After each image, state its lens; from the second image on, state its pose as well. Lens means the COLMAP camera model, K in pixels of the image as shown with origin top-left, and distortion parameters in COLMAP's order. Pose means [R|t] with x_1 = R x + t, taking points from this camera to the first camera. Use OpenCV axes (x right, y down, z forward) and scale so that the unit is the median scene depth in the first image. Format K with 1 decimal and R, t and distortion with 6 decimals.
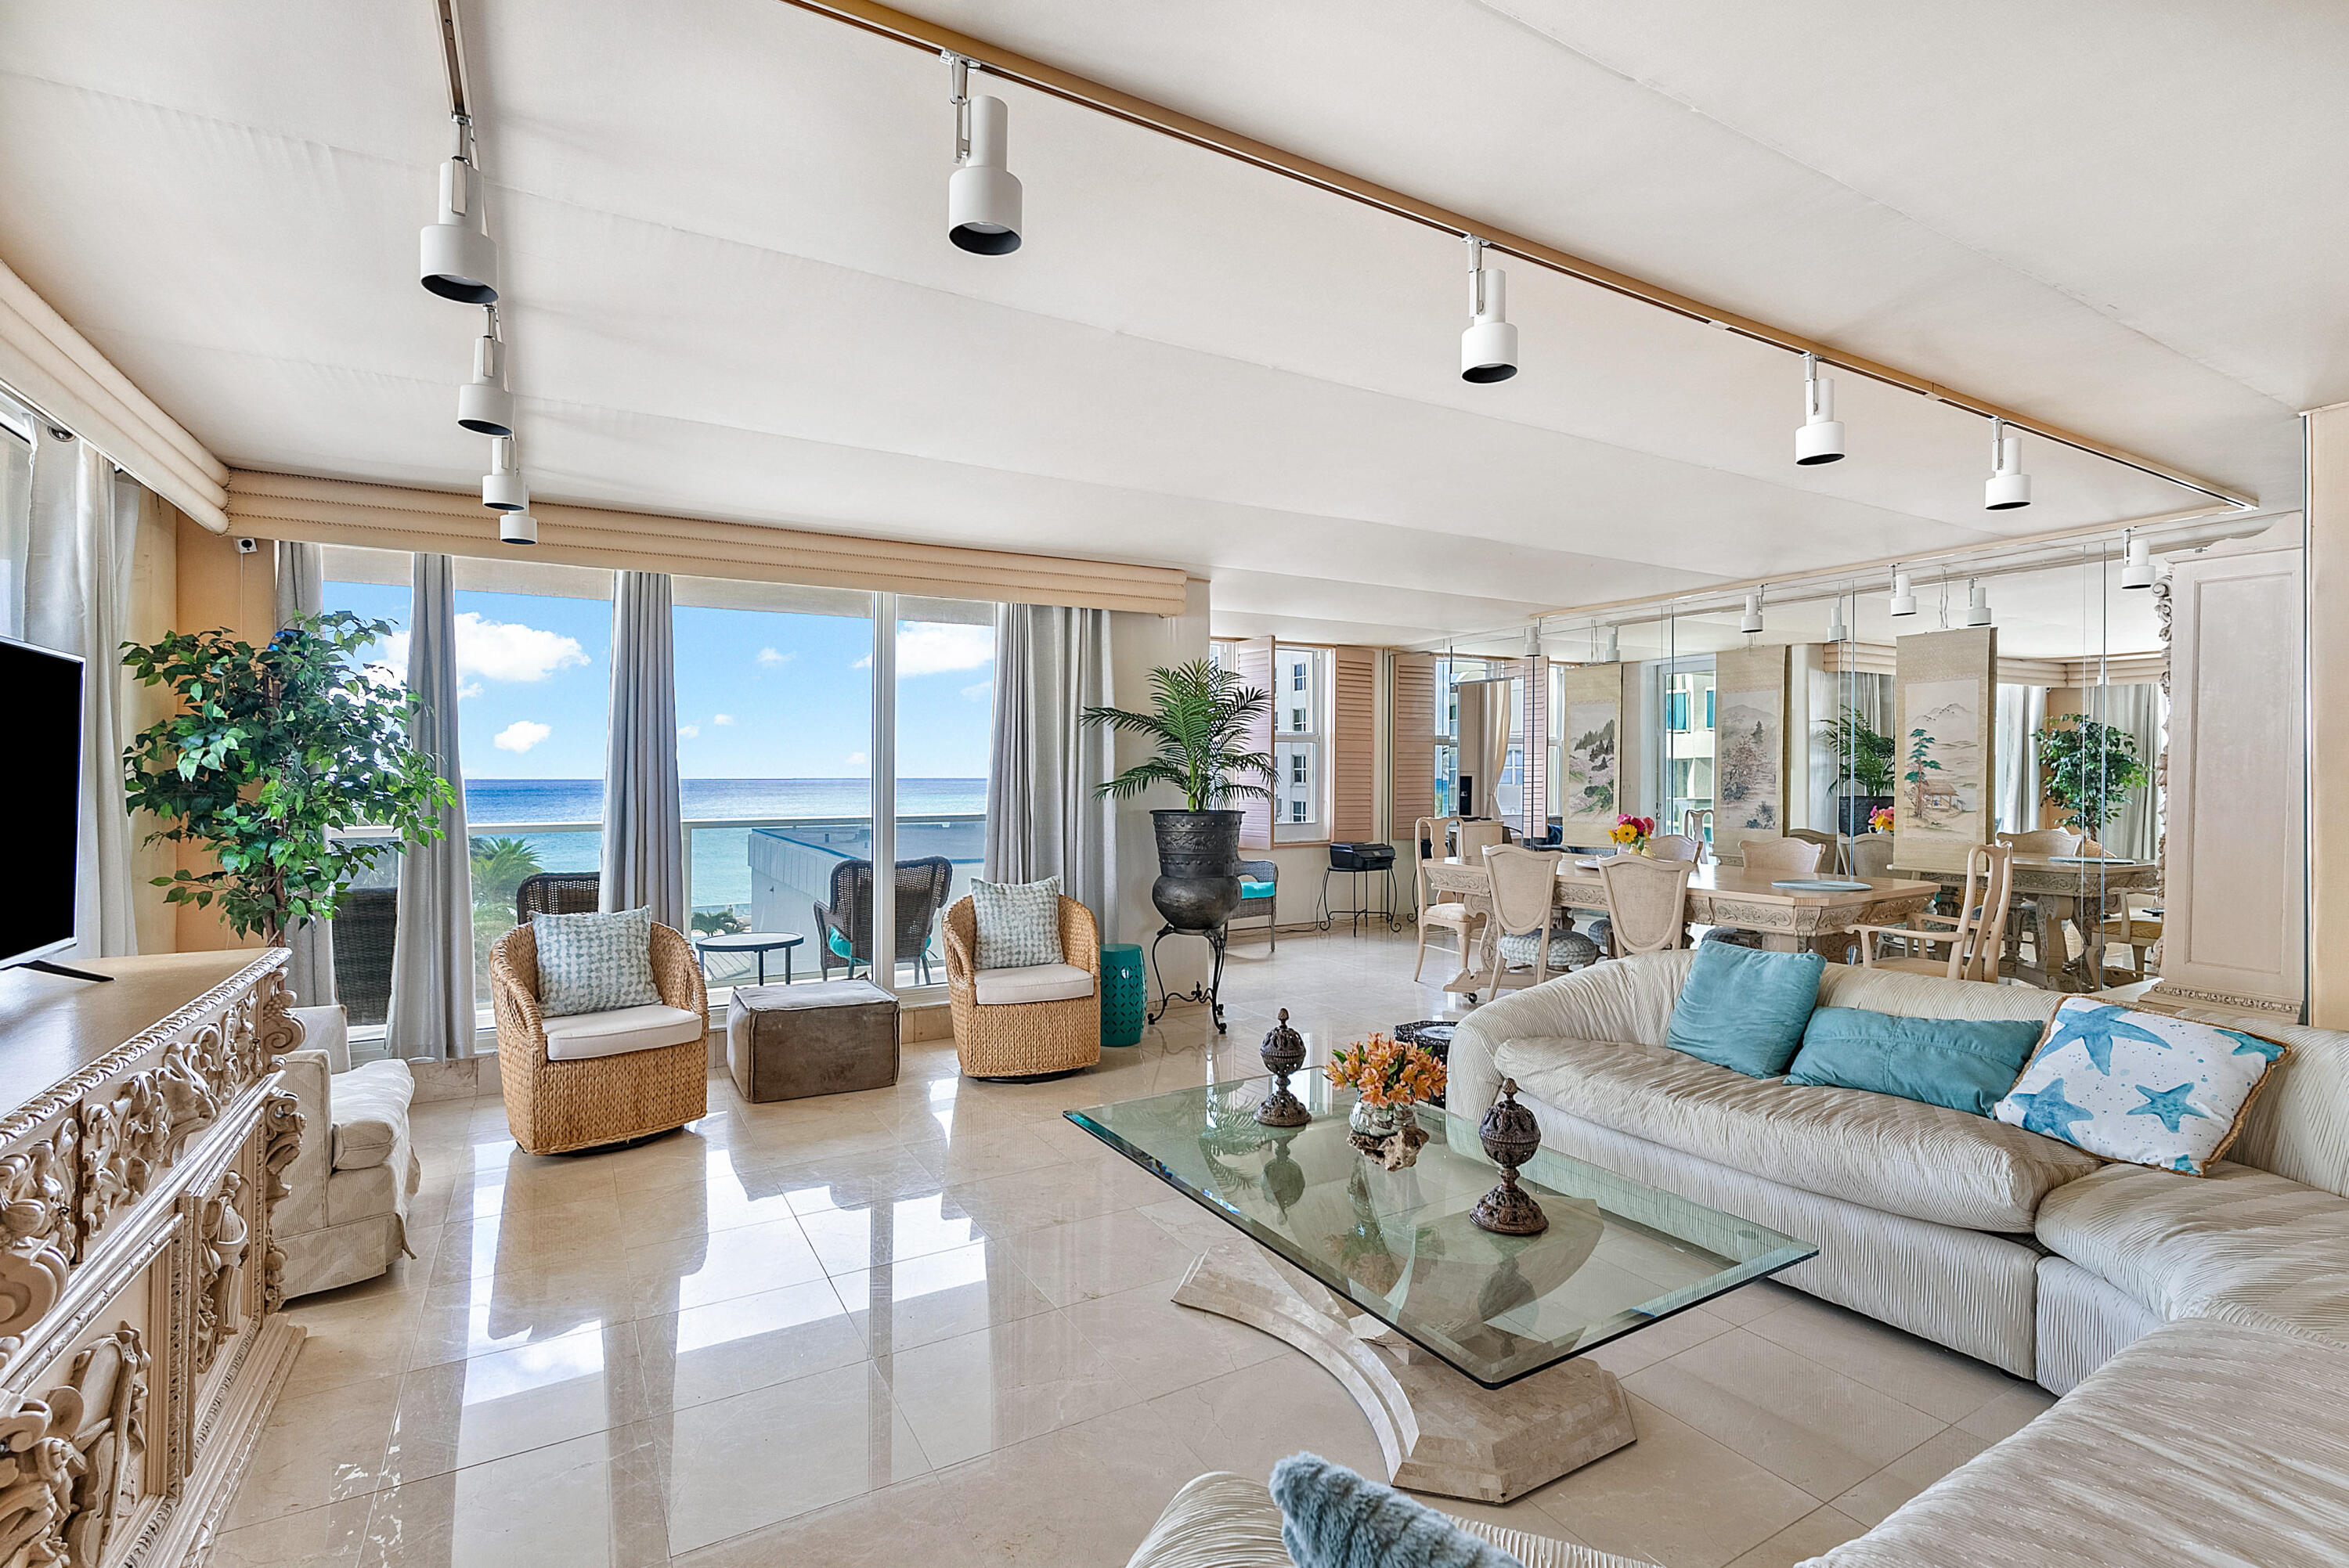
lens RADIAL K [[1076.1, 0, 1174.0], [0, 1076.1, 788.2], [0, 0, 1]] dist [-0.005305, 0.001065]
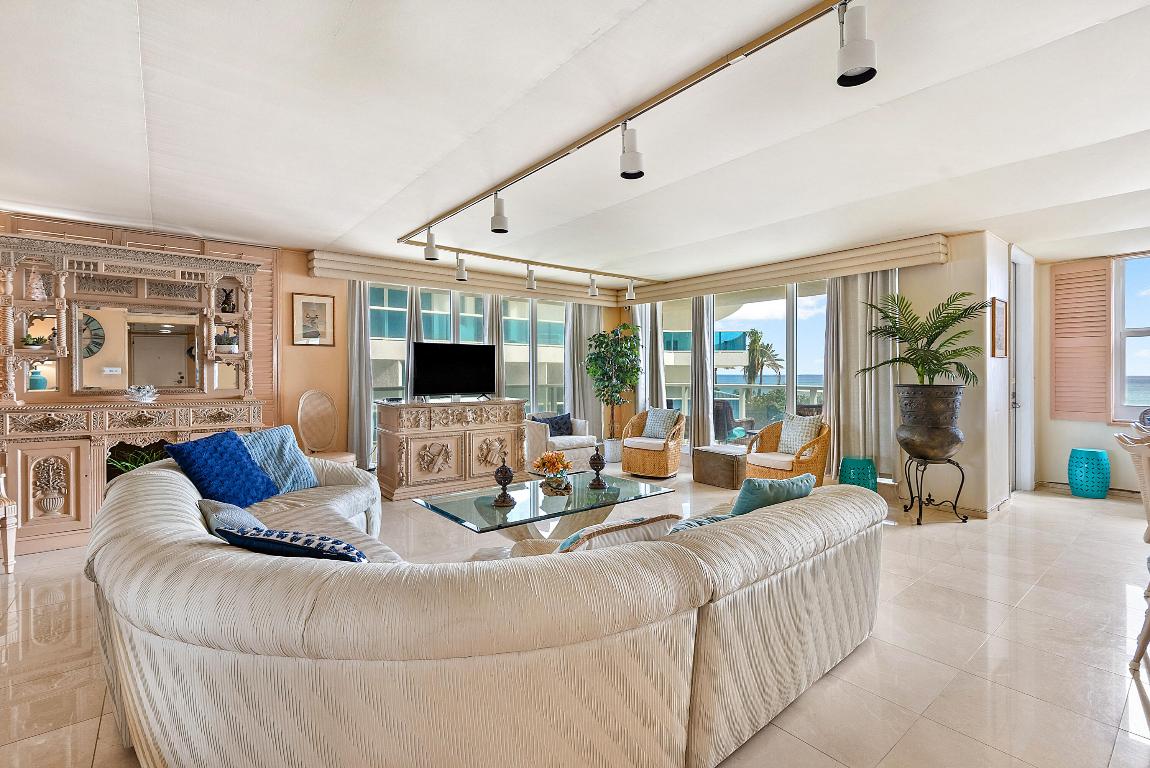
lens RADIAL K [[526.9, 0, 576.5], [0, 526.9, 375.0], [0, 0, 1]] dist [-0.005305, 0.001065]
pose [[0.149870, 0.008405, -0.988670, 0.992670], [-0.008039, 0.999941, 0.007282, 0.006391], [0.988673, 0.006857, 0.149929, 0.511145]]
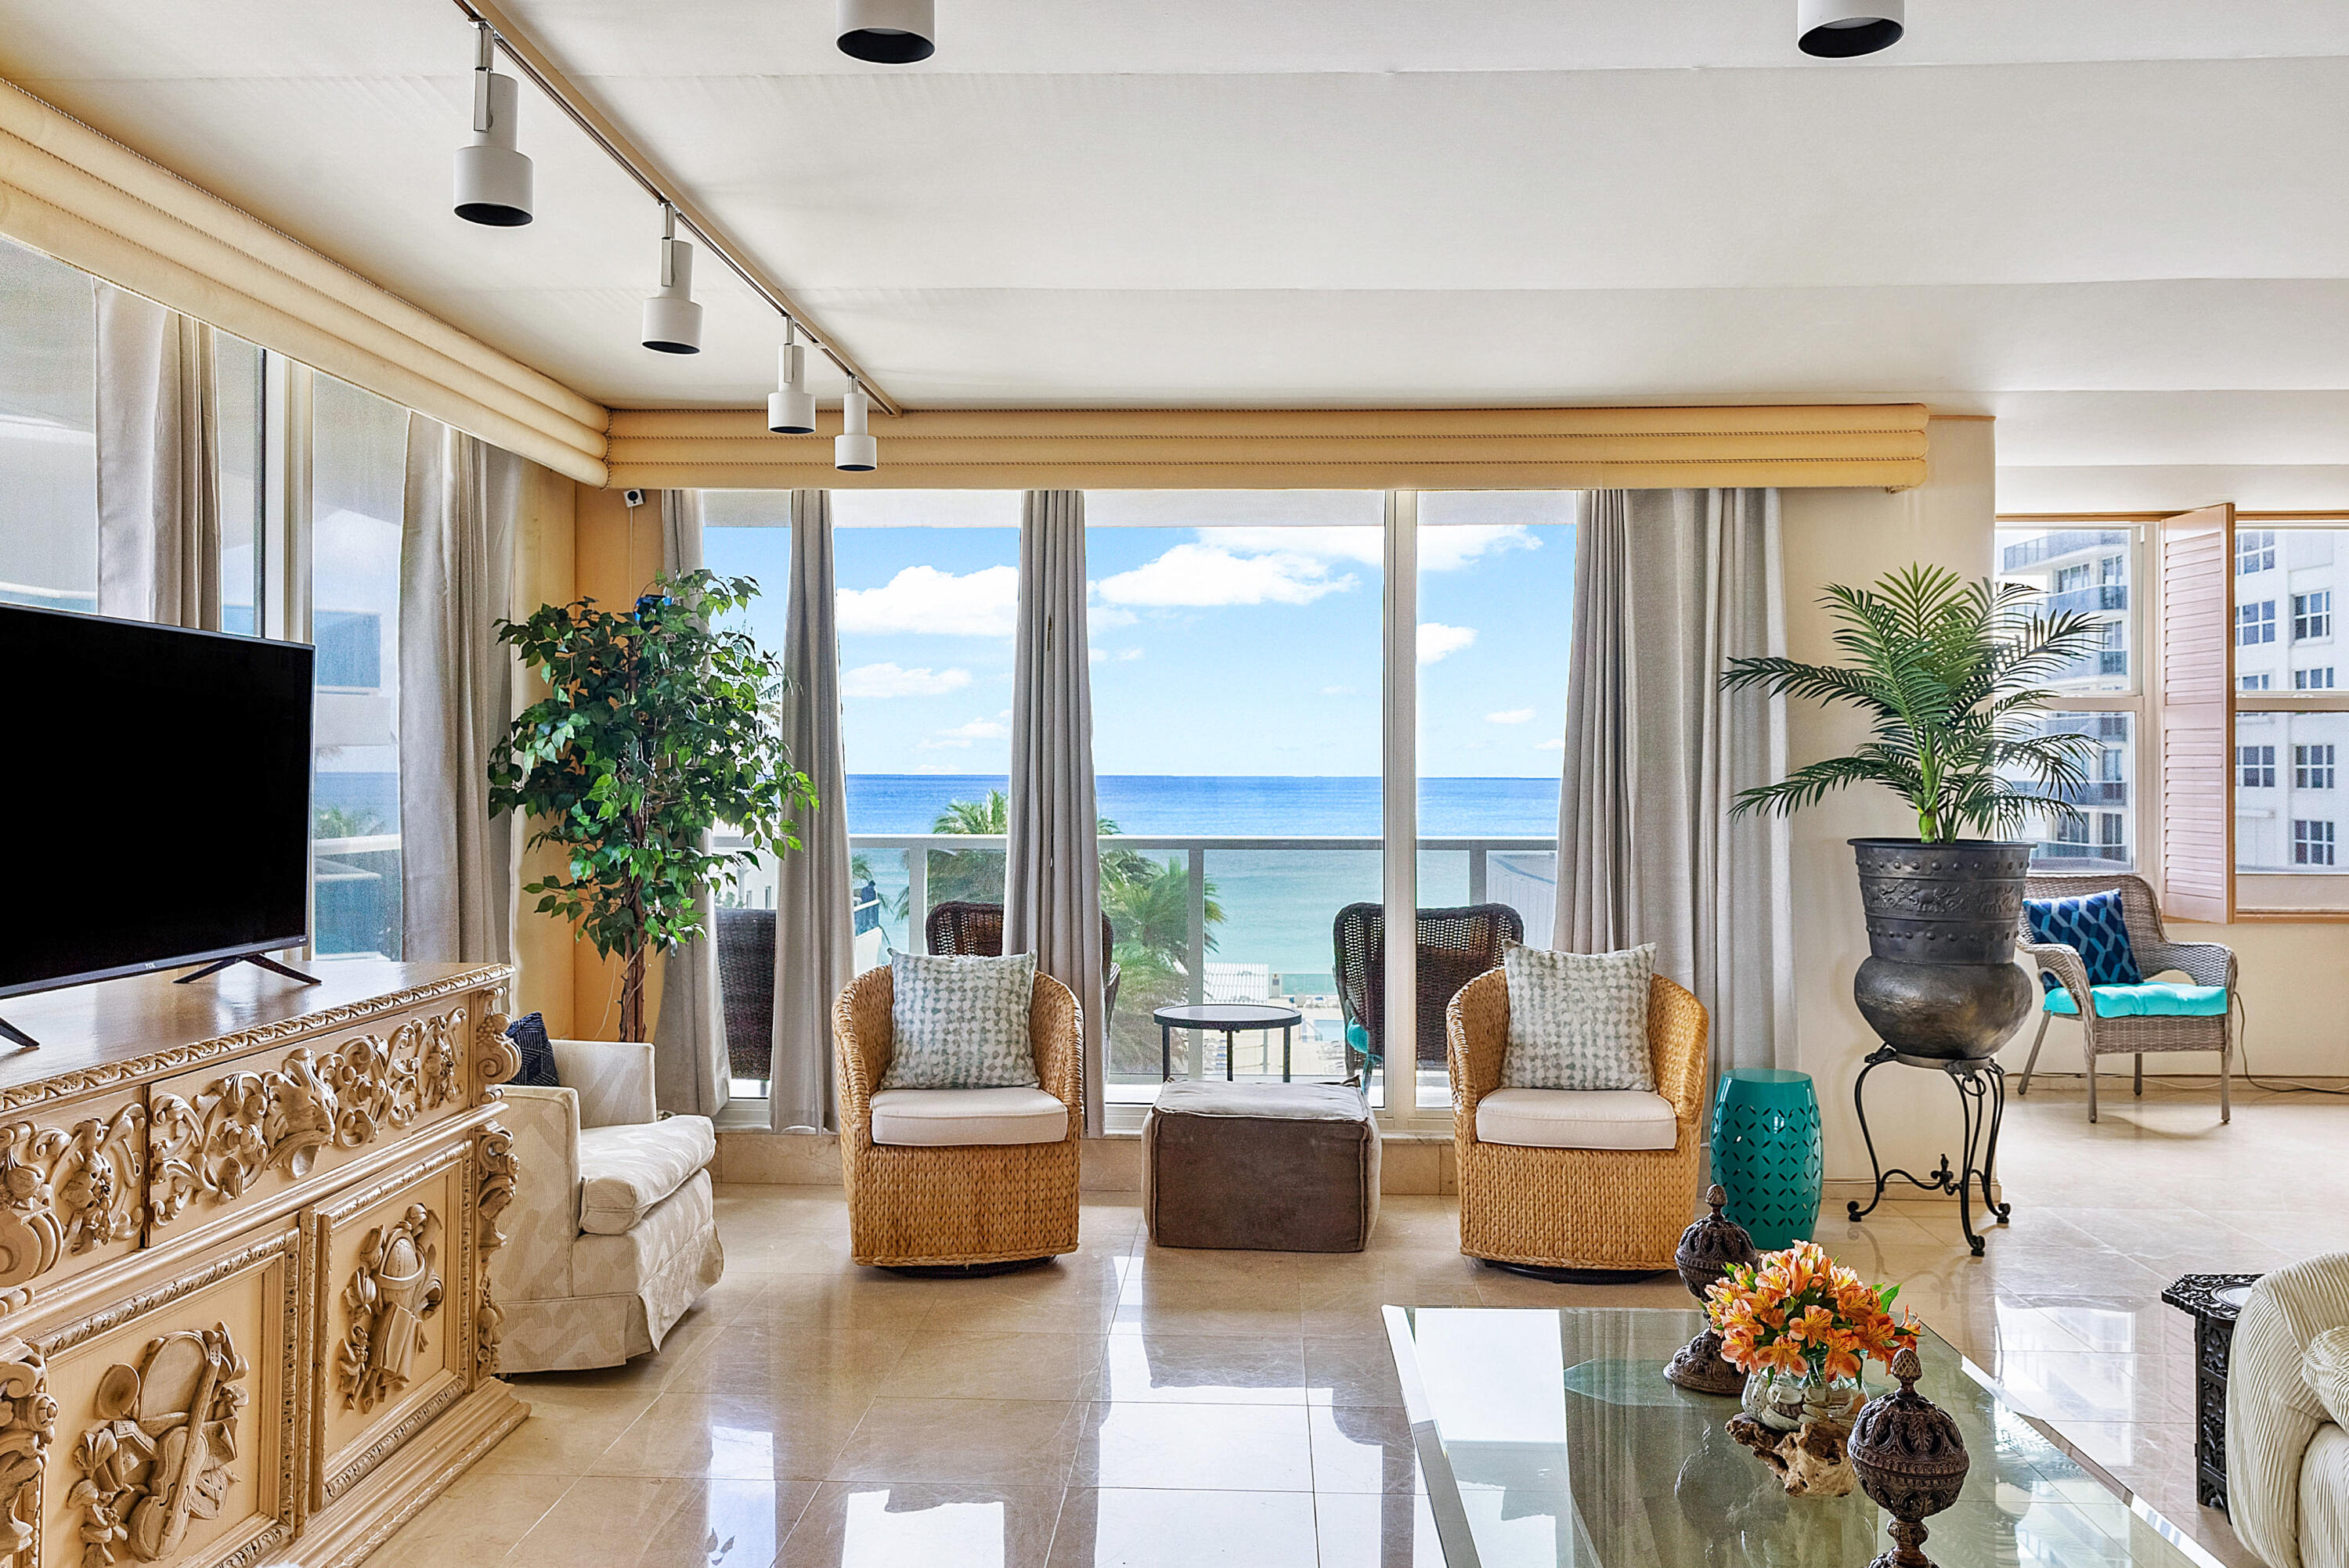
lens RADIAL K [[1796.7, 0, 1177.6], [0, 1796.7, 777.6], [0, 0, 1]] dist [0.000526, -0.007136]
pose [[0.844701, 0.007258, -0.535189, 0.250903], [-0.012291, 0.999907, -0.005839, -0.001589], [0.535097, 0.011510, 0.844712, 0.028613]]
